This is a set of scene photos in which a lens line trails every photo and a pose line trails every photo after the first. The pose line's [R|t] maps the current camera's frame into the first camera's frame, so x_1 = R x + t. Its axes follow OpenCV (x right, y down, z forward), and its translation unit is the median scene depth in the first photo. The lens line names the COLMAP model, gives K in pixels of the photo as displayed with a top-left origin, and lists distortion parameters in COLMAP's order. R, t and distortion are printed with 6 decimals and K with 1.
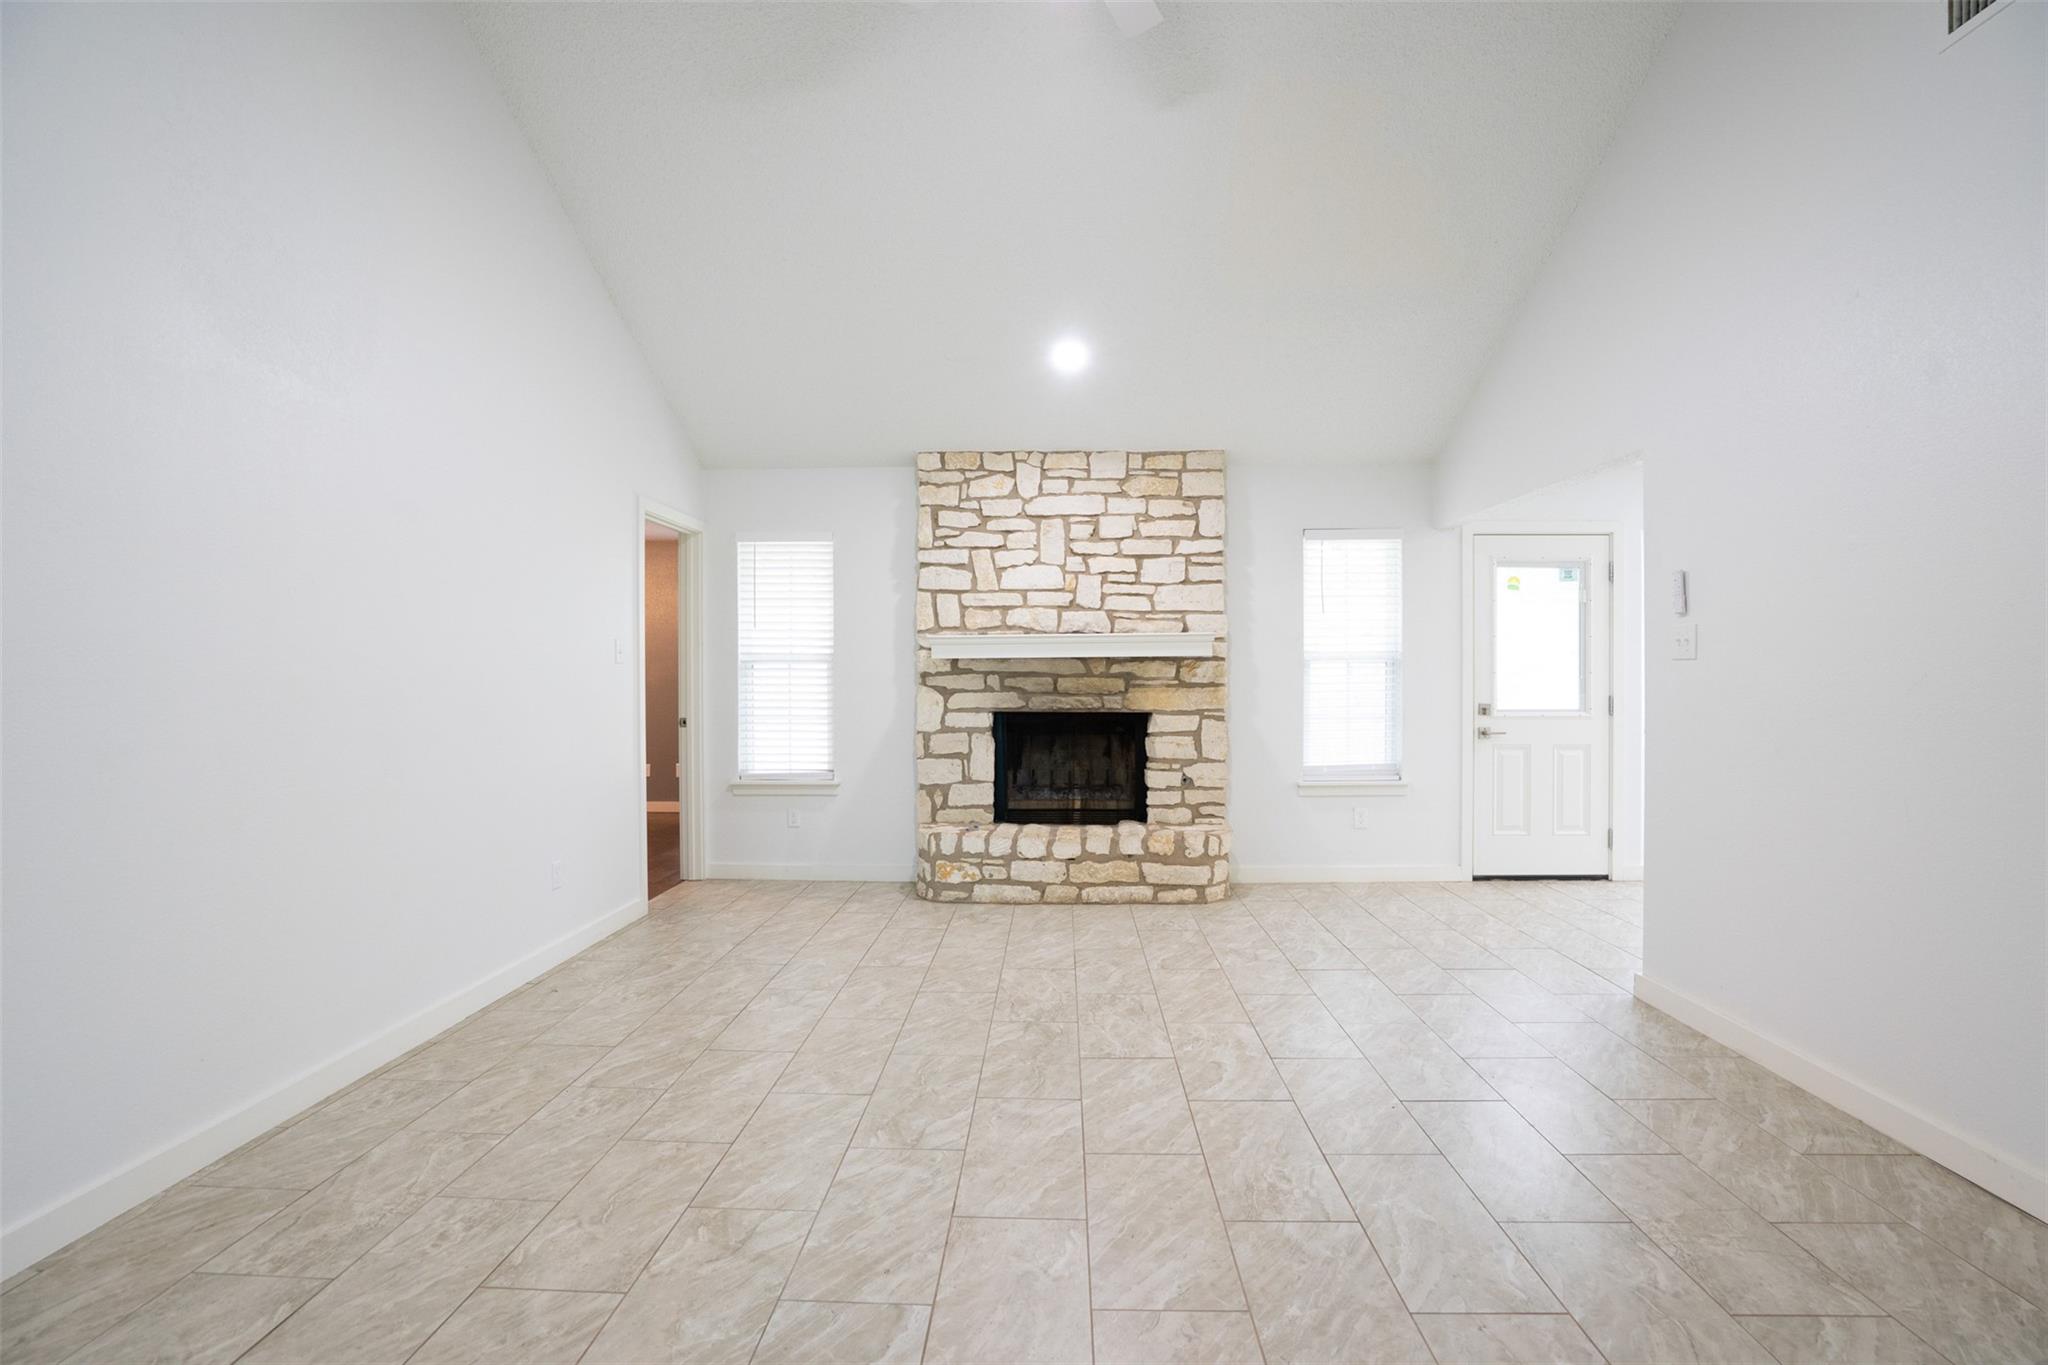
lens RADIAL K [[942.9, 0, 1028.6], [0, 942.9, 684.8], [0, 0, 1]] dist [-0.074640, 0.036784]
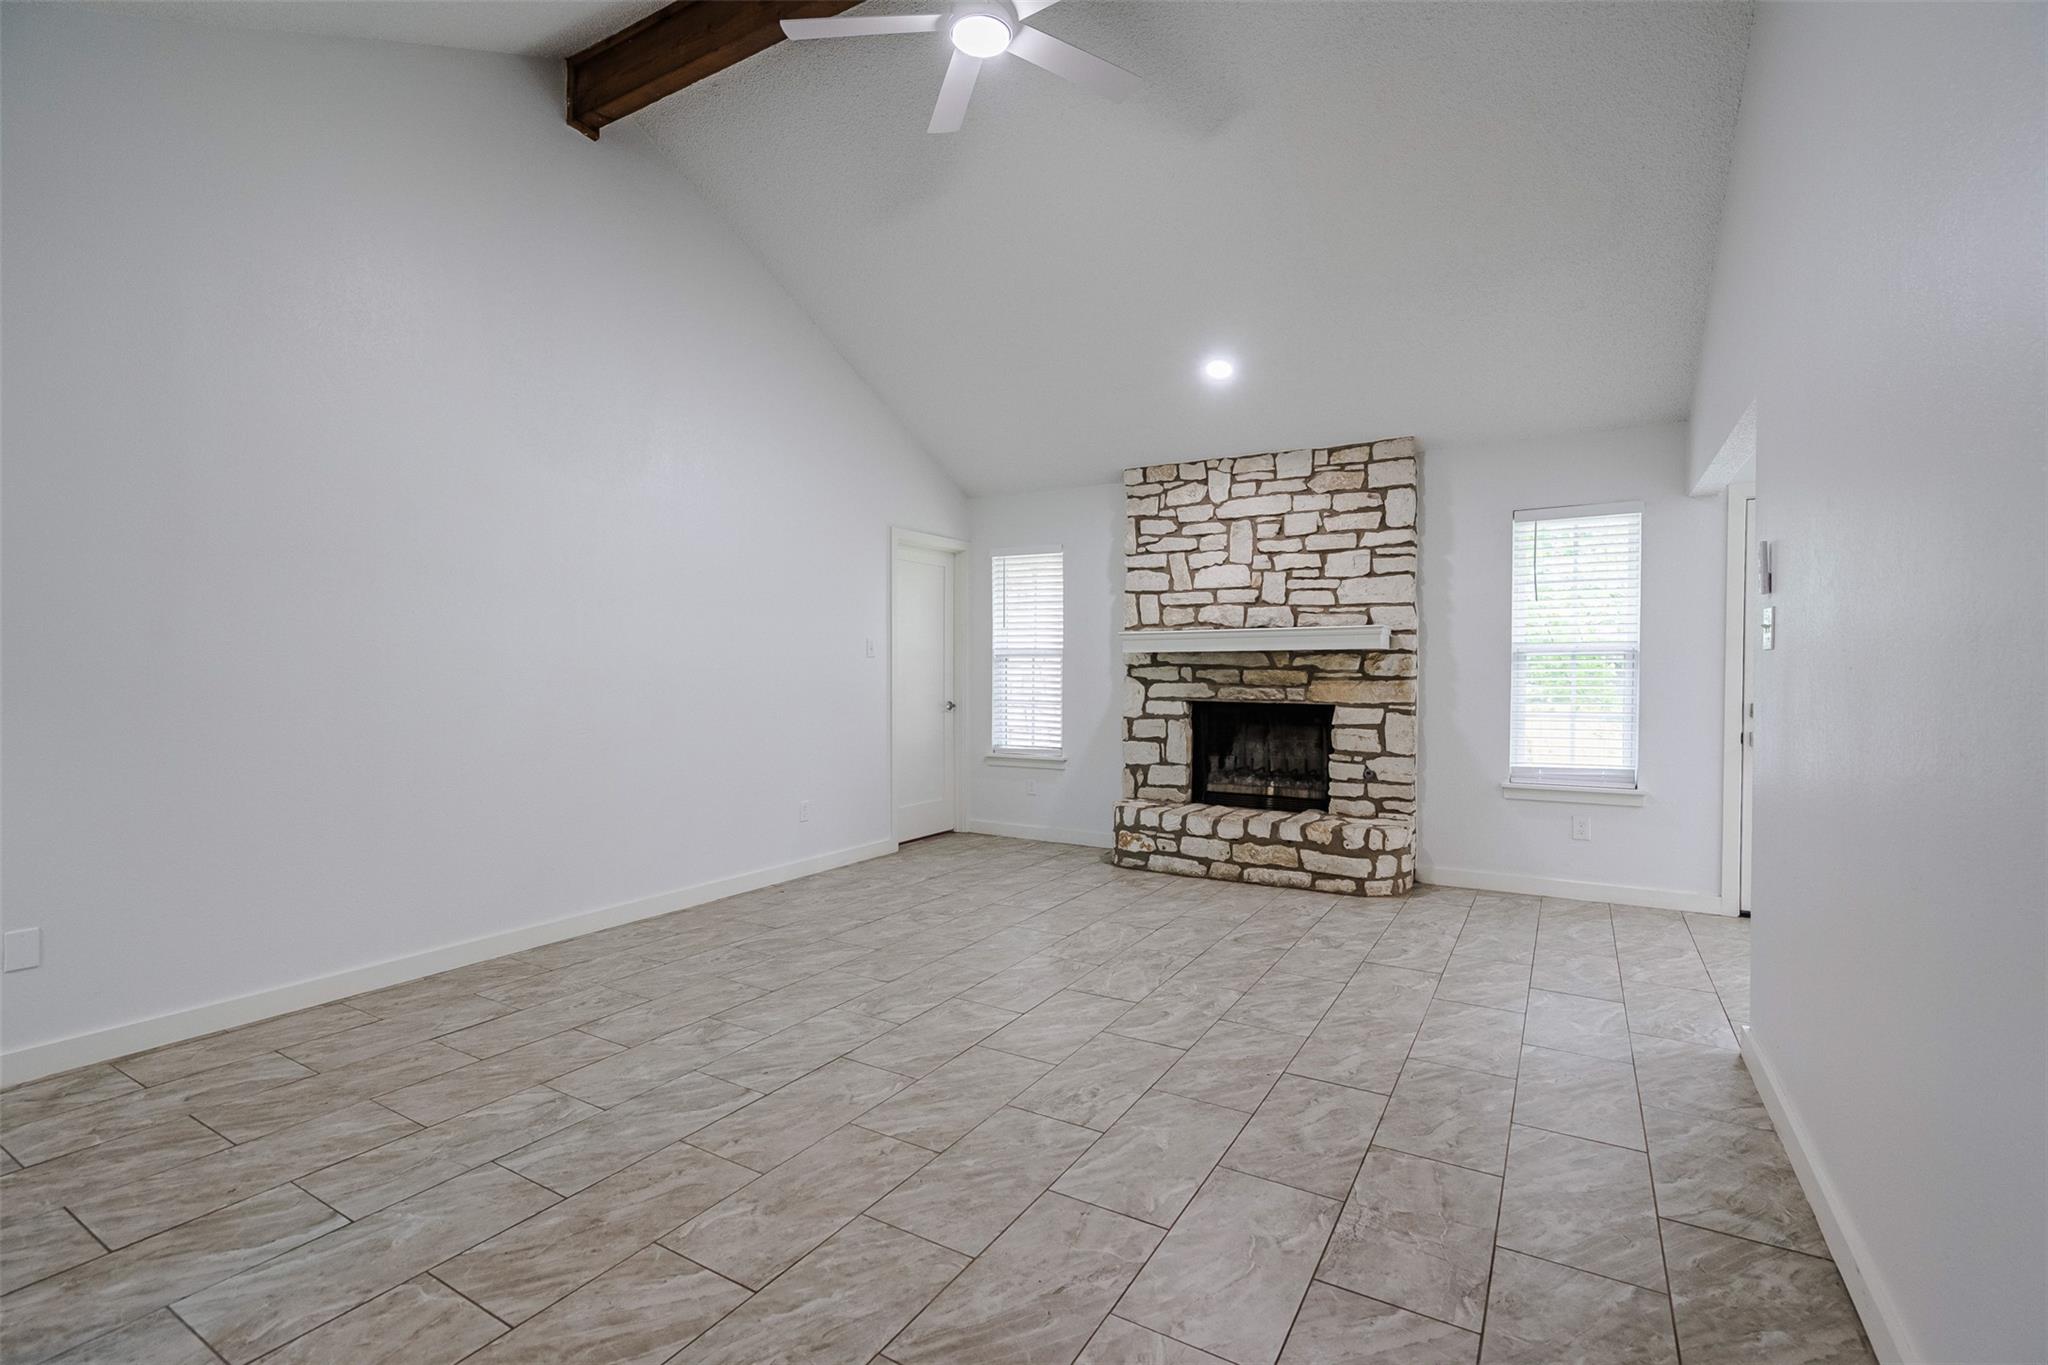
lens RADIAL K [[919.5, 0, 1028.5], [0, 919.5, 684.6], [0, 0, 1]] dist [-0.008964, 0.003499]
pose [[0.877722, 0.012133, -0.479017, 0.315881], [-0.008649, 0.999918, 0.009480, 0.001138], [0.479093, -0.004178, 0.877754, -0.027169]]
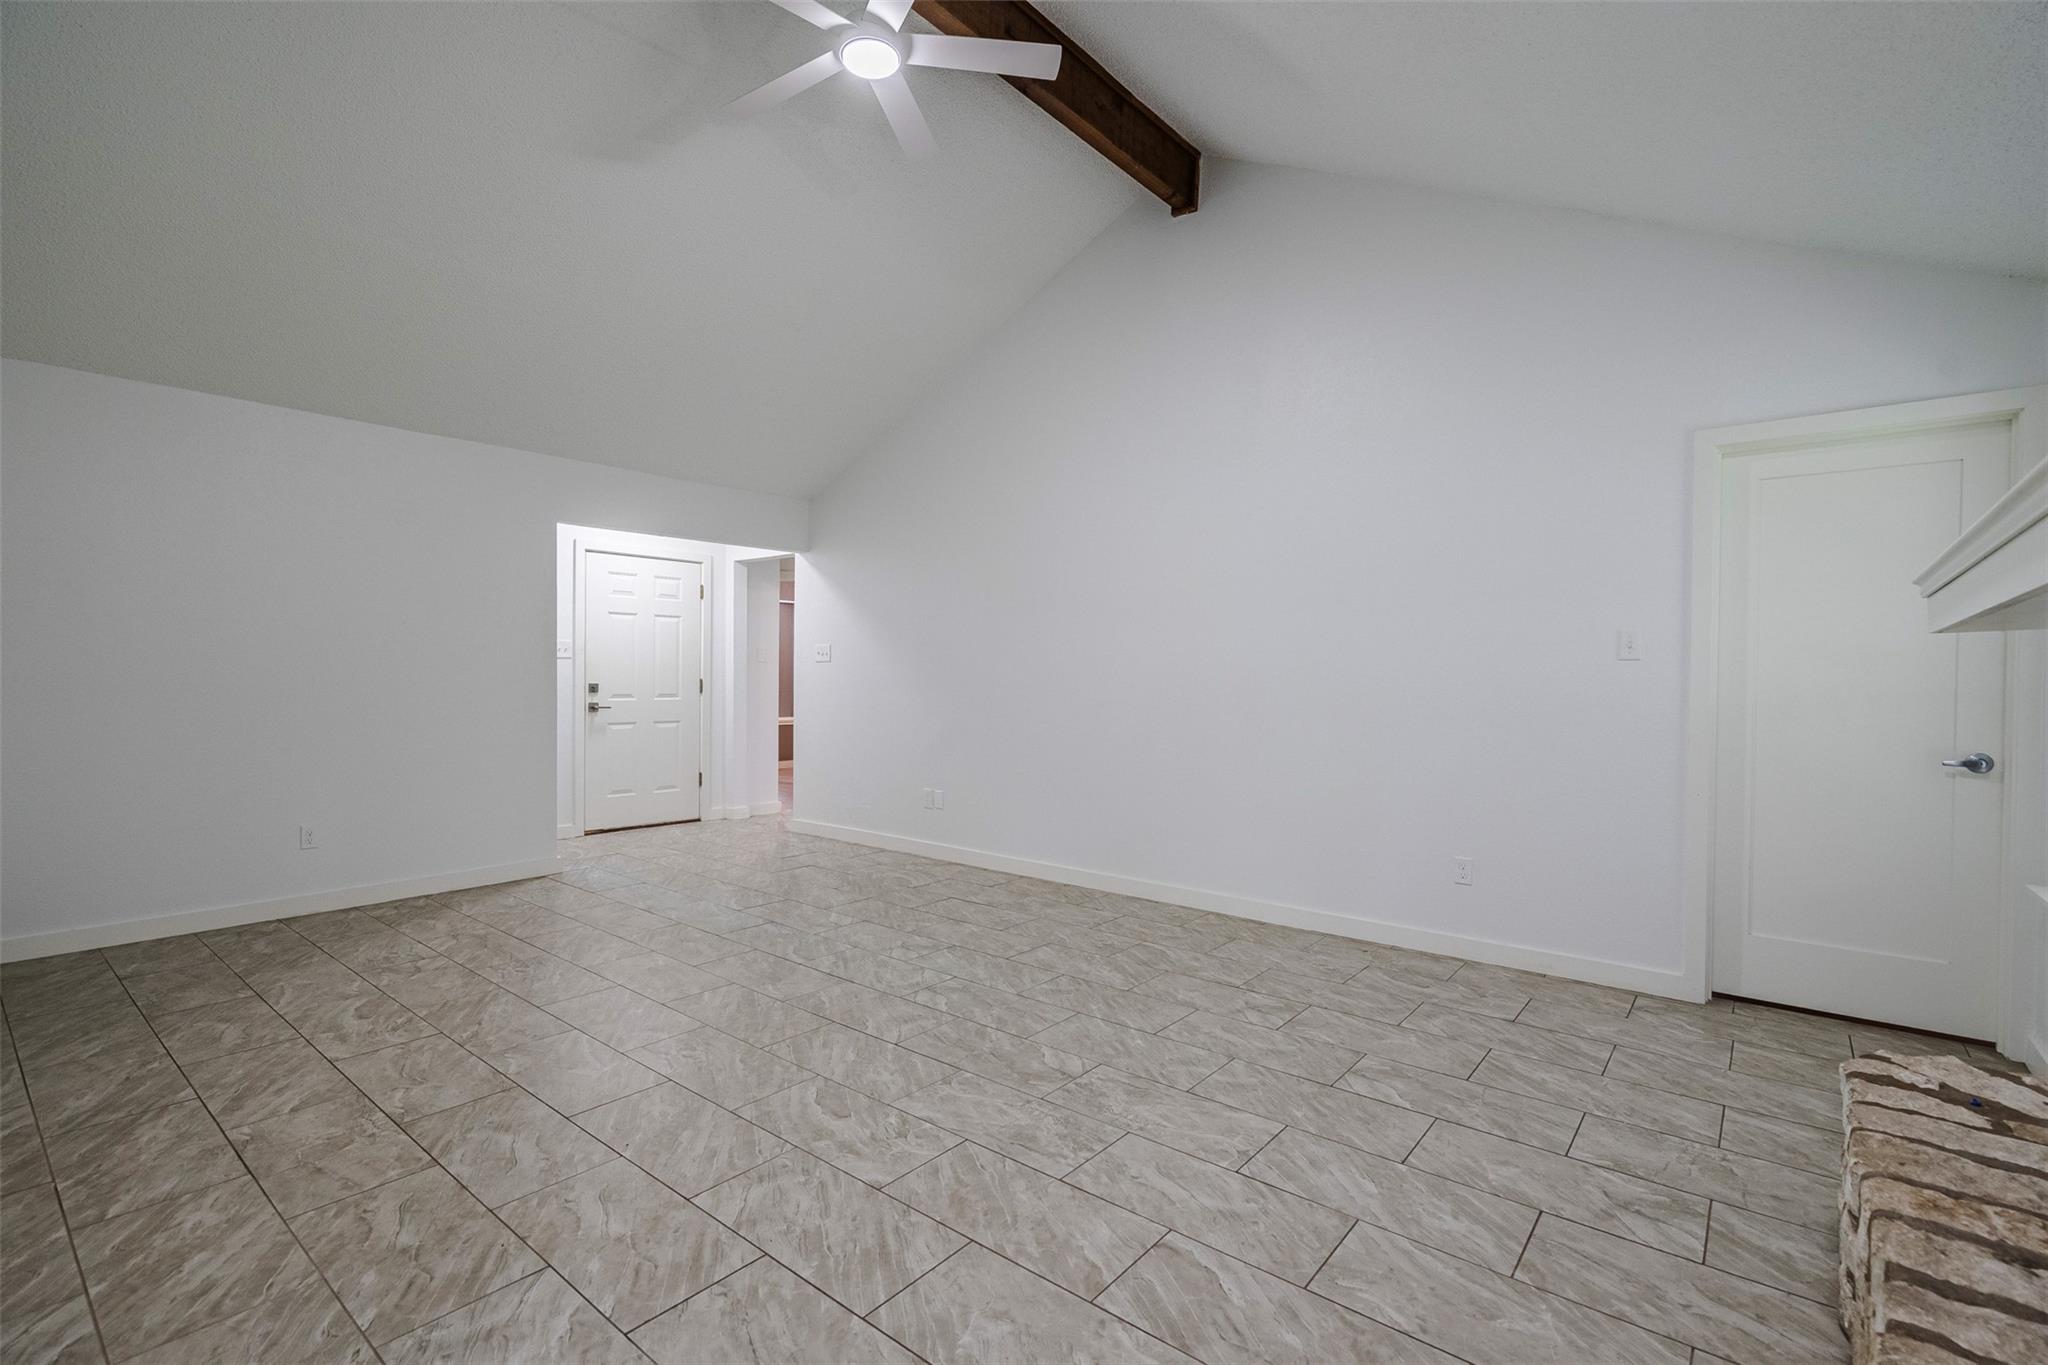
lens RADIAL K [[919.5, 0, 1028.5], [0, 919.5, 684.6], [0, 0, 1]] dist [-0.008964, 0.003499]
pose [[-0.602854, 0.006613, -0.797824, 0.421925], [-0.014406, 0.999712, 0.019172, -0.007756], [0.797722, 0.023051, -0.602585, 0.892265]]
